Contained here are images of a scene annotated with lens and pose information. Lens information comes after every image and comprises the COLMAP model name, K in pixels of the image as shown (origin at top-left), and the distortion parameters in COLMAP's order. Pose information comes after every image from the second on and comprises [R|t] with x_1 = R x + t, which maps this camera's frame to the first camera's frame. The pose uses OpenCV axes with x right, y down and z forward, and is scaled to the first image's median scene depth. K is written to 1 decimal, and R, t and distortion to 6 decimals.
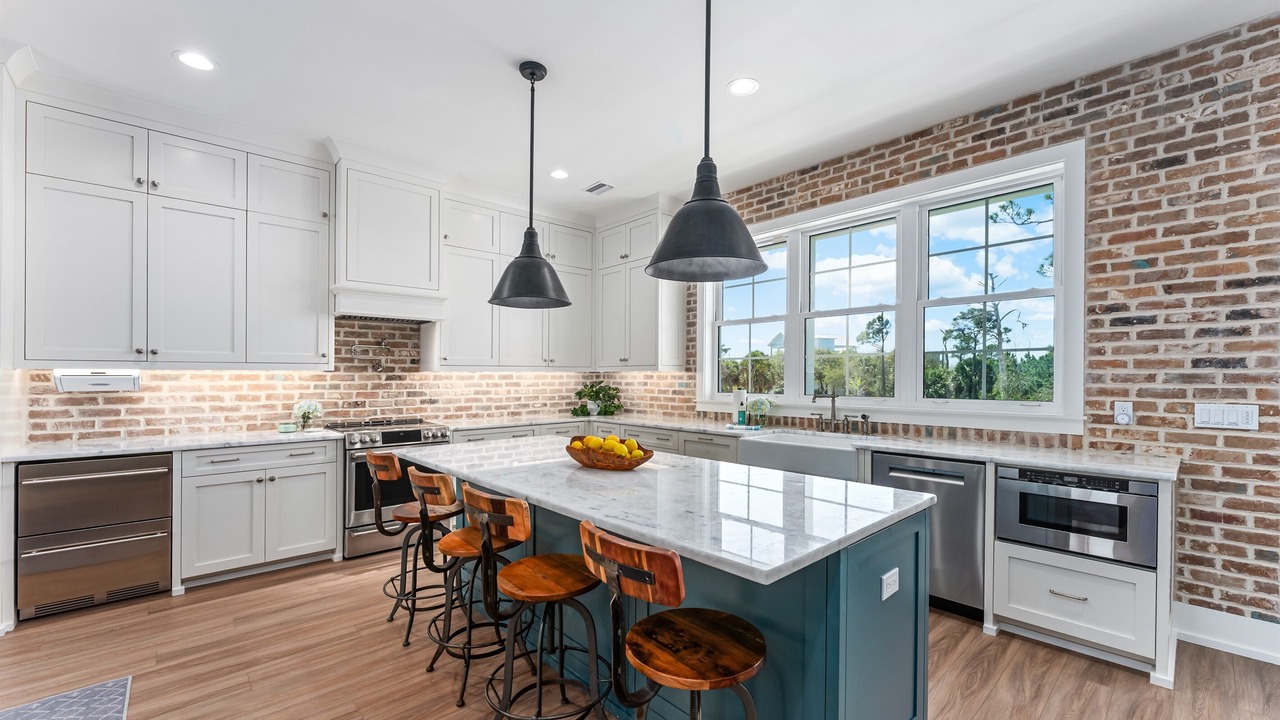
lens RADIAL K [[513.9, 0, 648.0], [0, 513.9, 374.8], [0, 0, 1]] dist [-0.001346, -0.000202]
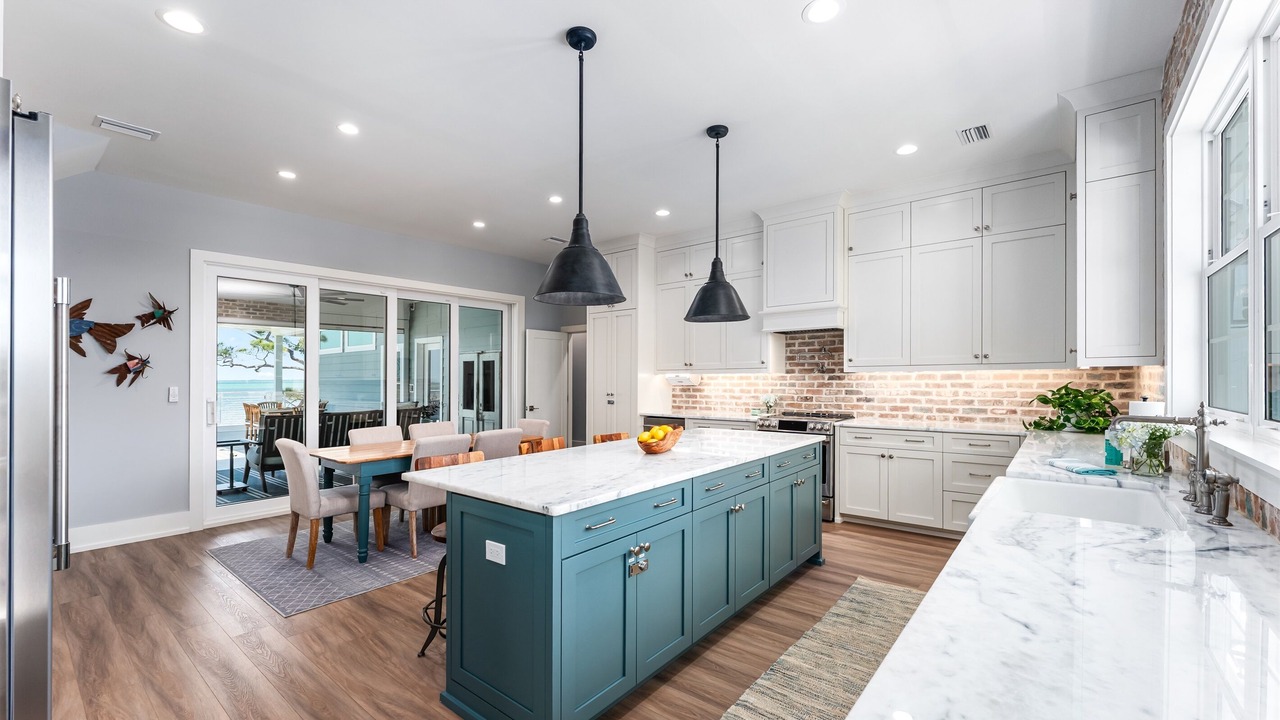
lens RADIAL K [[513.9, 0, 648.0], [0, 513.9, 374.8], [0, 0, 1]] dist [-0.001346, -0.000202]
pose [[0.148992, -0.007880, -0.988807, 0.623528], [0.007746, 0.999947, -0.006801, 0.003361], [0.988808, -0.006646, 0.149045, 0.413766]]
